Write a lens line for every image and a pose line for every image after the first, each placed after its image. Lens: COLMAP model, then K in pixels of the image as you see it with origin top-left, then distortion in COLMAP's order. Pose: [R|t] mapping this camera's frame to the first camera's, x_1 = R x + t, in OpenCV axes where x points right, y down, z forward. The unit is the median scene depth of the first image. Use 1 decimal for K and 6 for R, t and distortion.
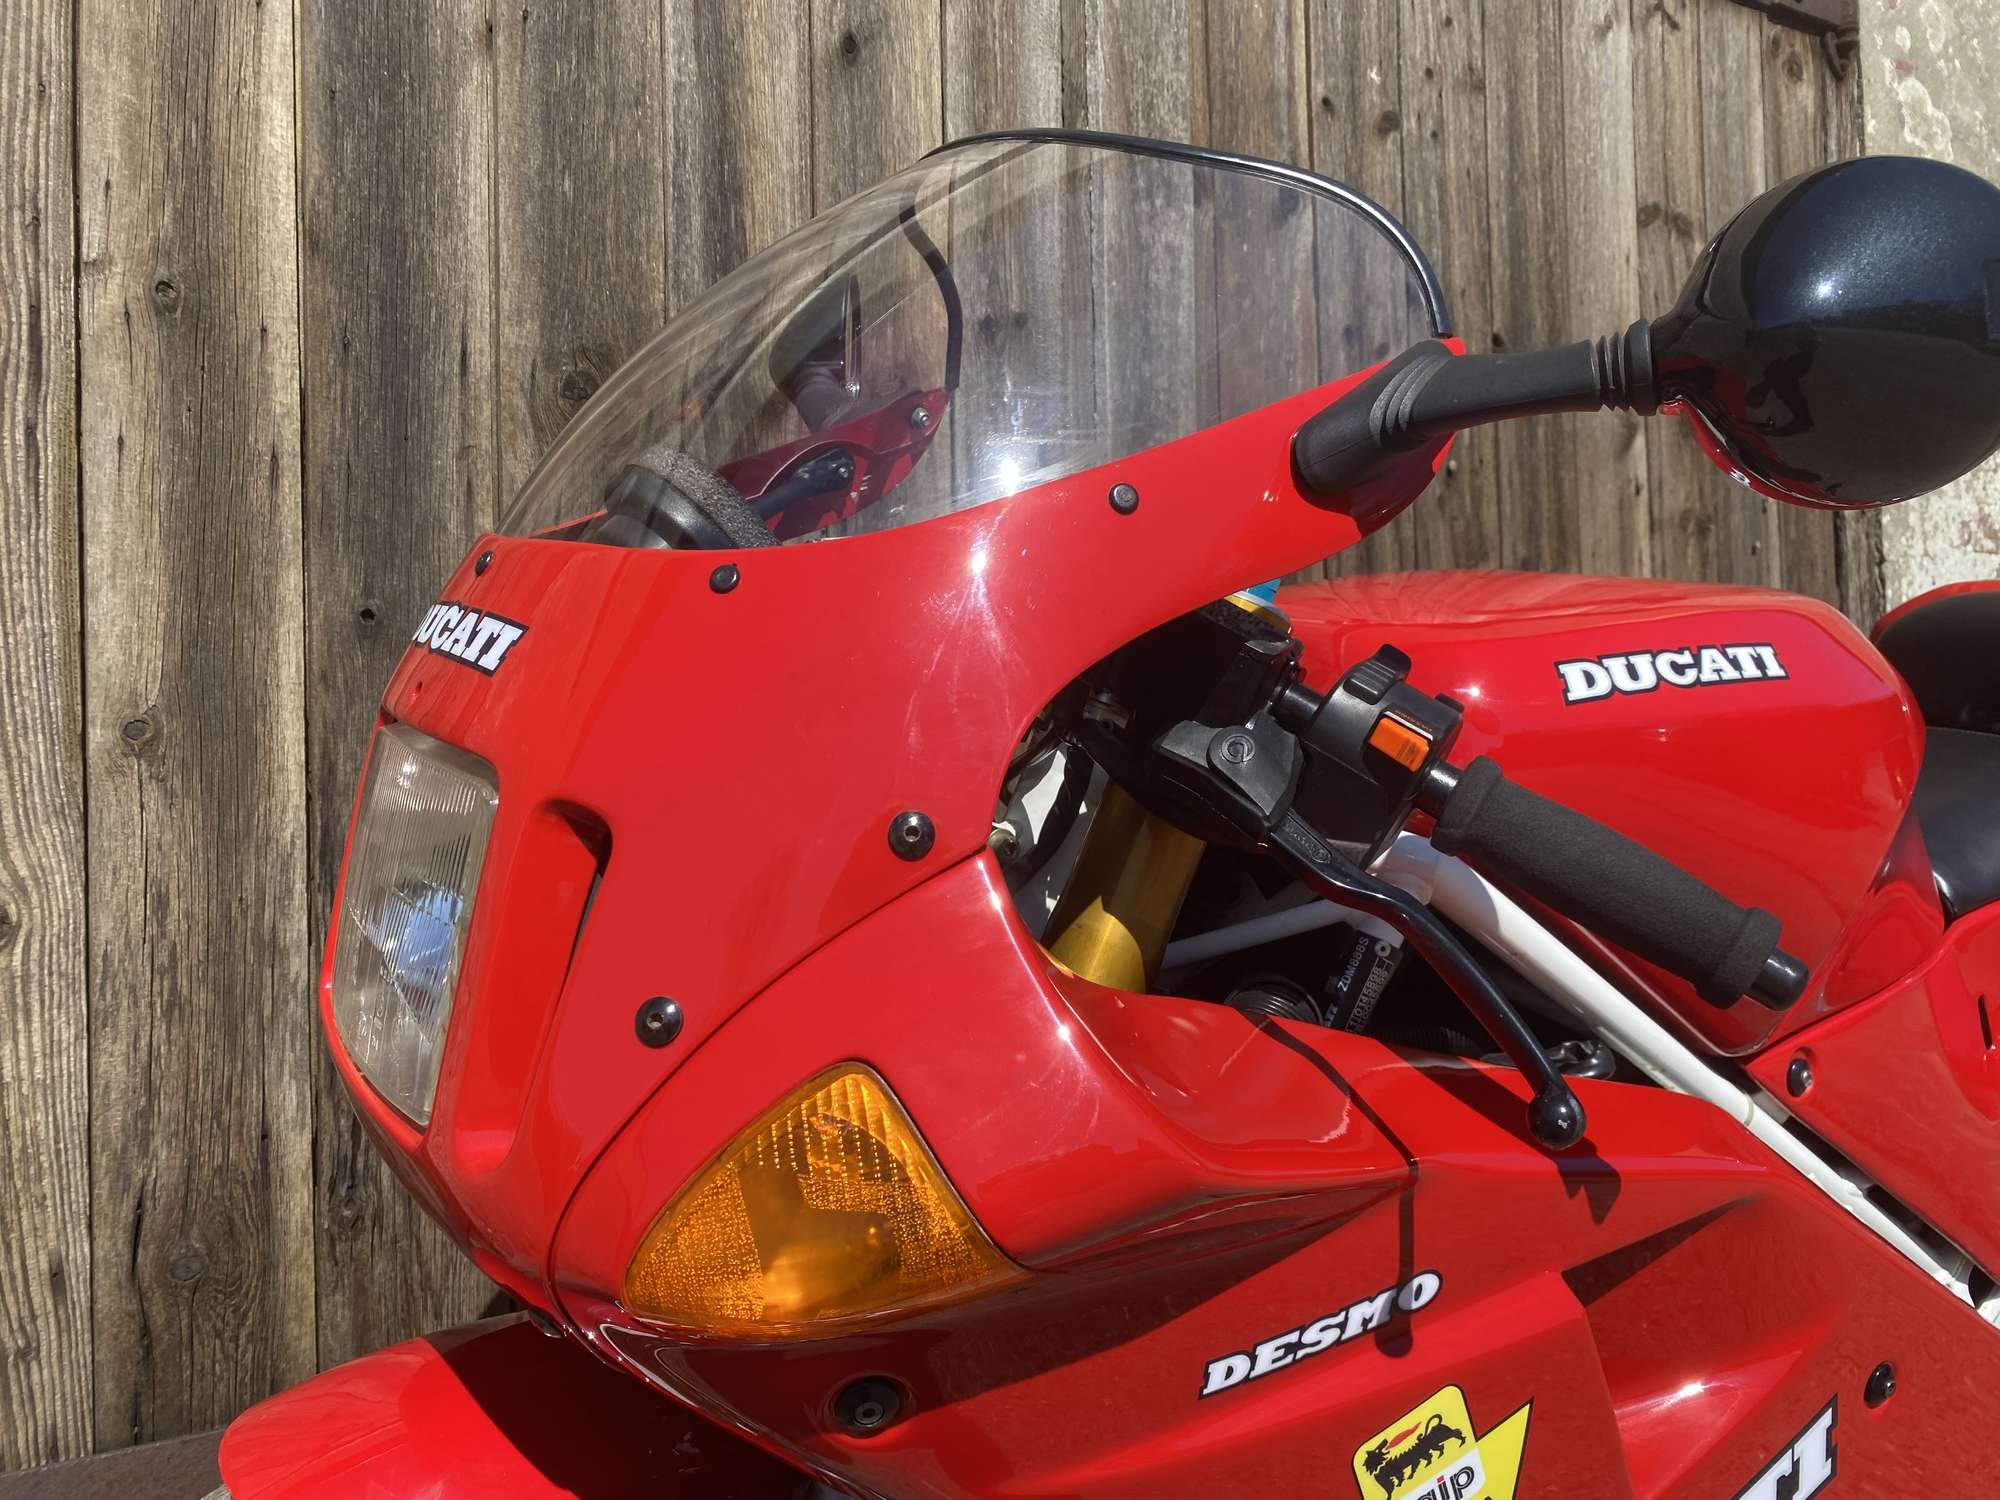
lens RADIAL K [[1548.7, 0, 1014.7], [0, 1548.7, 771.8], [0, 0, 1]] dist [0.005583, -0.008673]
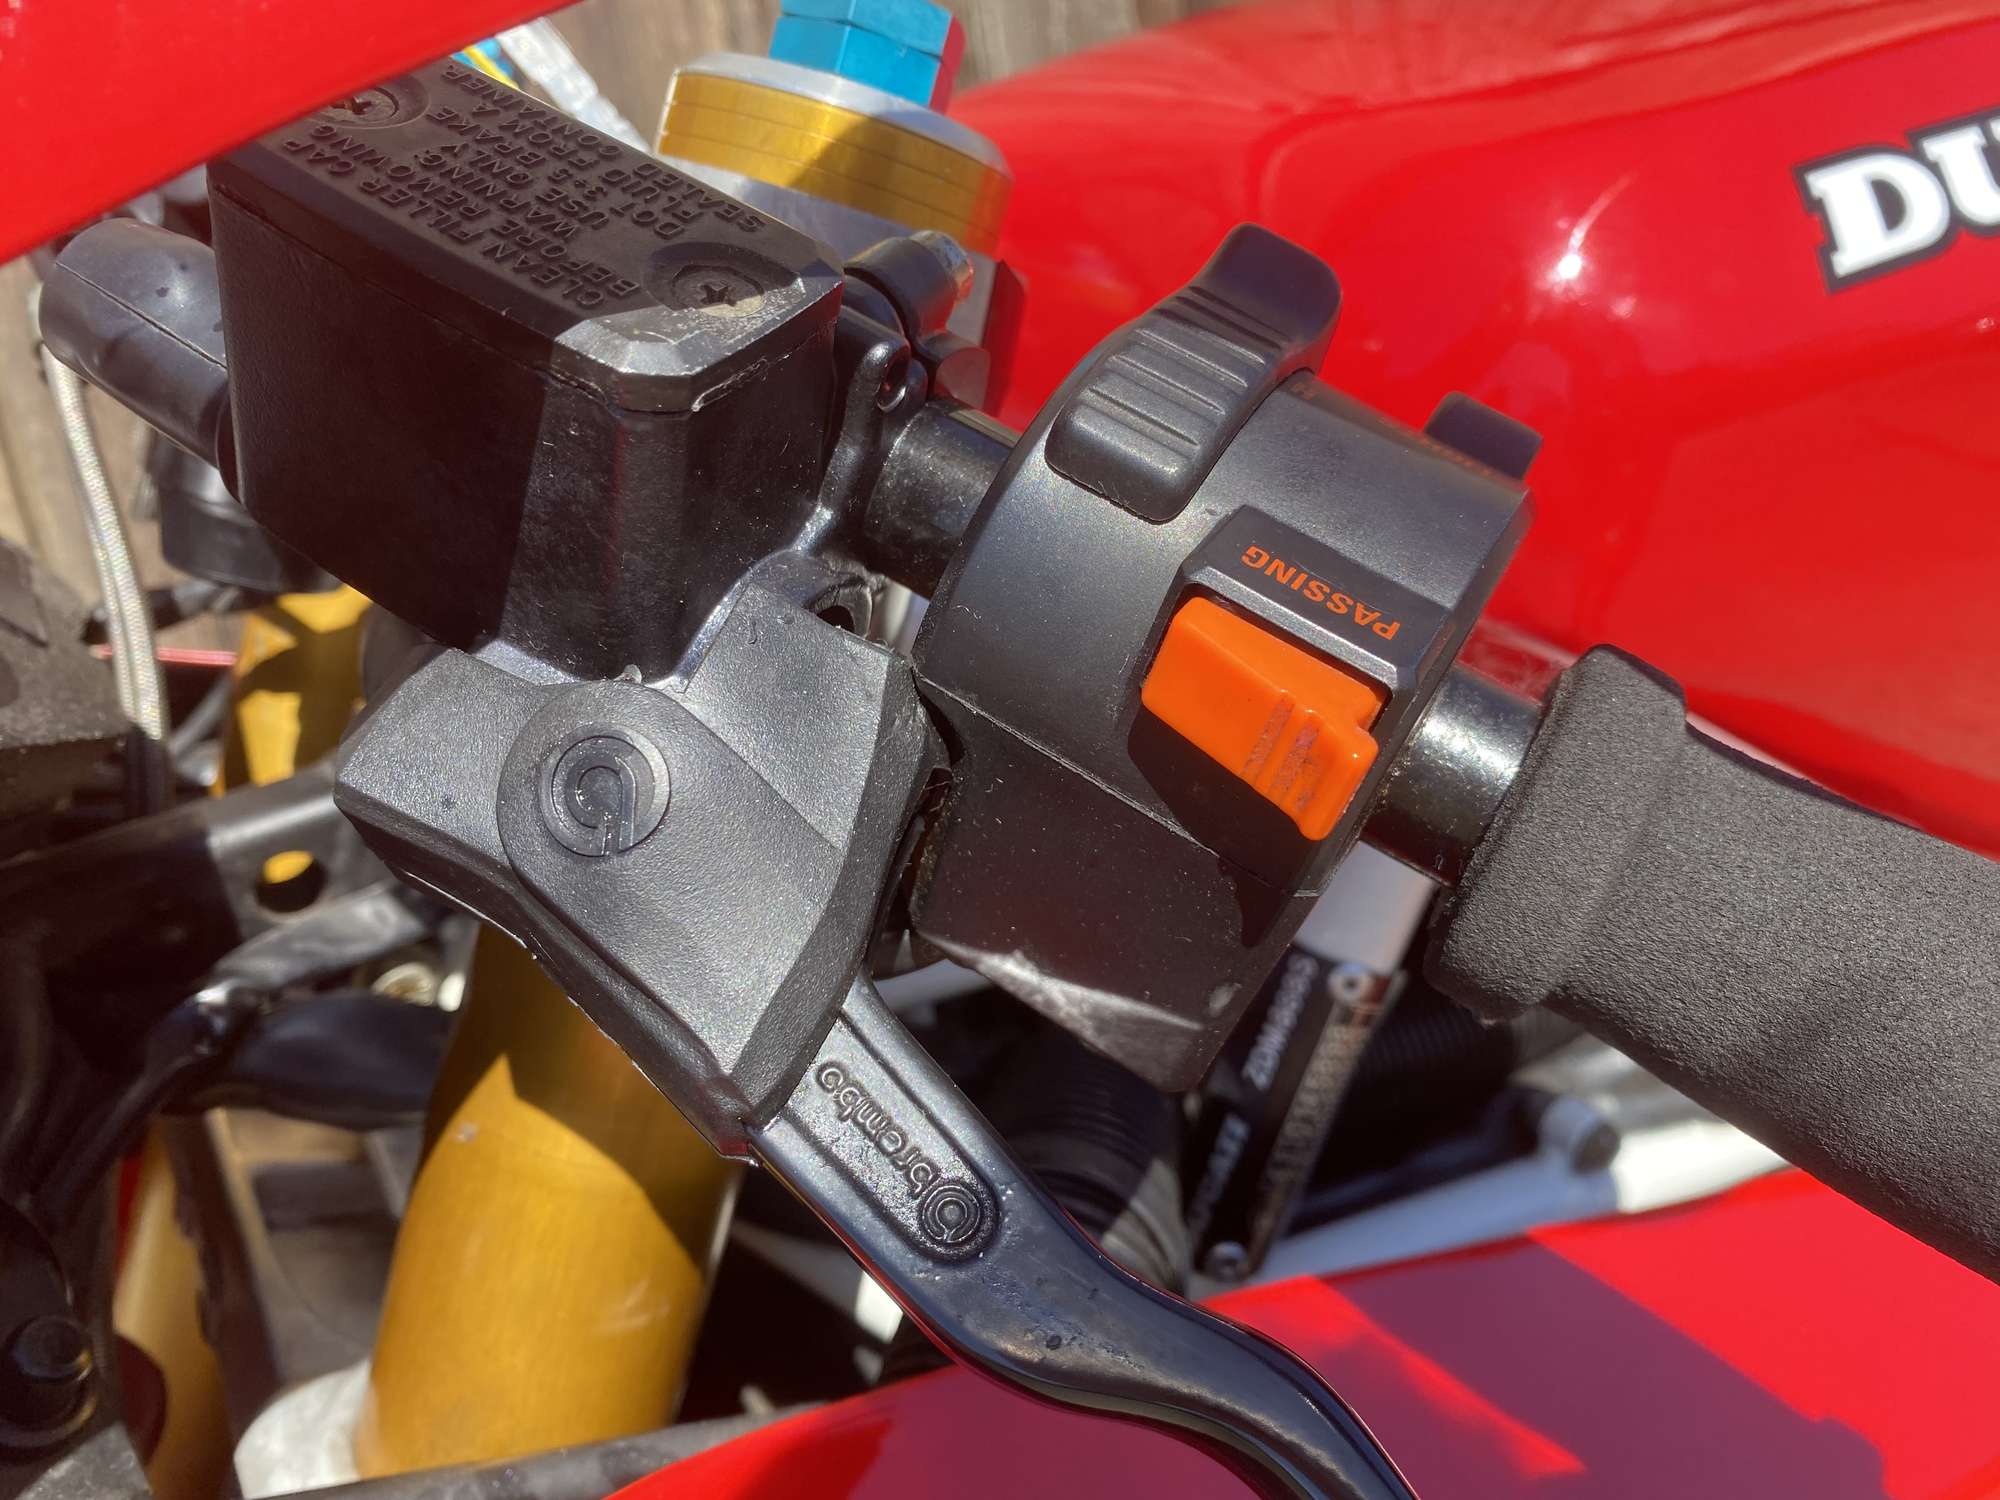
lens RADIAL K [[1548.7, 0, 1014.7], [0, 1548.7, 771.8], [0, 0, 1]] dist [0.005583, -0.008673]
pose [[0.993030, -0.094944, -0.069830, 0.184304], [0.111477, 0.948970, 0.295006, -0.067138], [0.038258, -0.300734, 0.952940, 0.628270]]
